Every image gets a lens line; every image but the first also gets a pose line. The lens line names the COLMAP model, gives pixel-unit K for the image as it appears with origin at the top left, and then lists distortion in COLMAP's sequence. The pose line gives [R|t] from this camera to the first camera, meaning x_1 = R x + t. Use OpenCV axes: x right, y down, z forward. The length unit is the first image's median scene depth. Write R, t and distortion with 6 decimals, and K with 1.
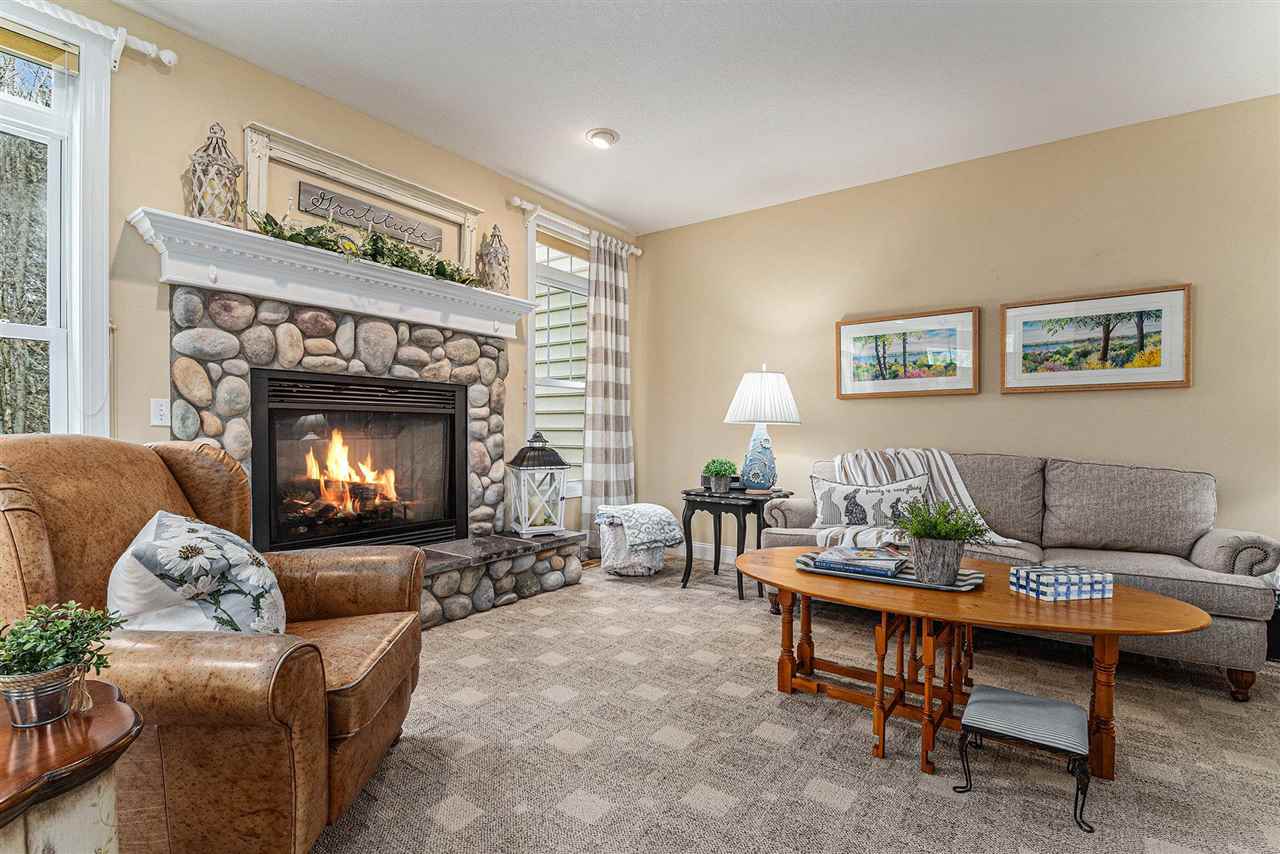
lens RADIAL K [[585.8, 0, 644.8], [0, 585.8, 439.6], [0, 0, 1]] dist [-0.011549, -0.000863]
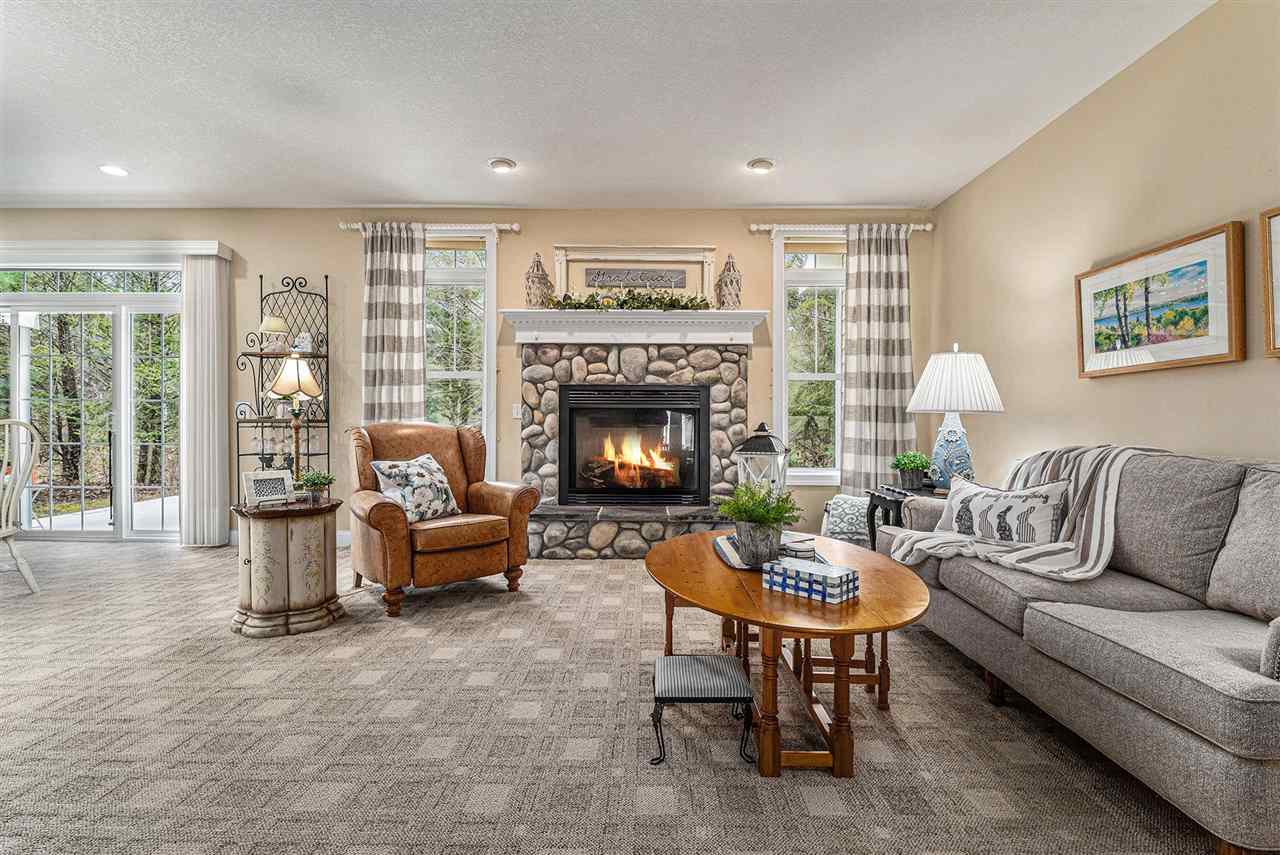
lens RADIAL K [[618.3, 0, 640.0], [0, 618.3, 427.5], [0, 0, 1]] dist [-0.001890, -0.000667]
pose [[0.576939, 0.006943, -0.816758, 0.765544], [-0.014787, 0.999889, -0.001946, 0.003038], [0.816654, 0.013200, 0.576977, 0.108950]]
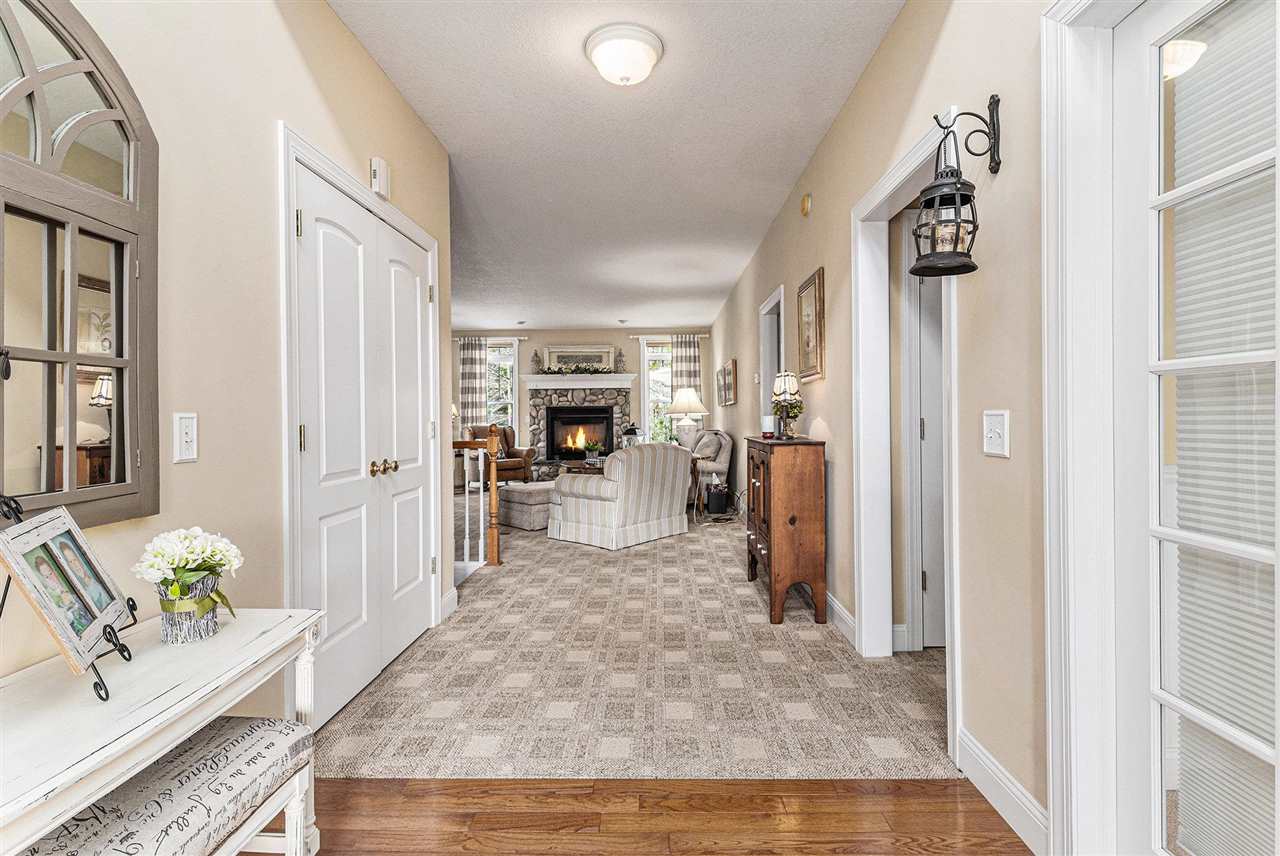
lens RADIAL K [[599.6, 0, 640.0], [0, 599.6, 428.0], [0, 0, 1]] dist [0.000693, -0.009206]
pose [[0.557448, -0.004143, -0.830202, 2.386953], [-0.000765, 0.999985, -0.005504, 0.030044], [0.830212, 0.003703, 0.557436, -0.569244]]
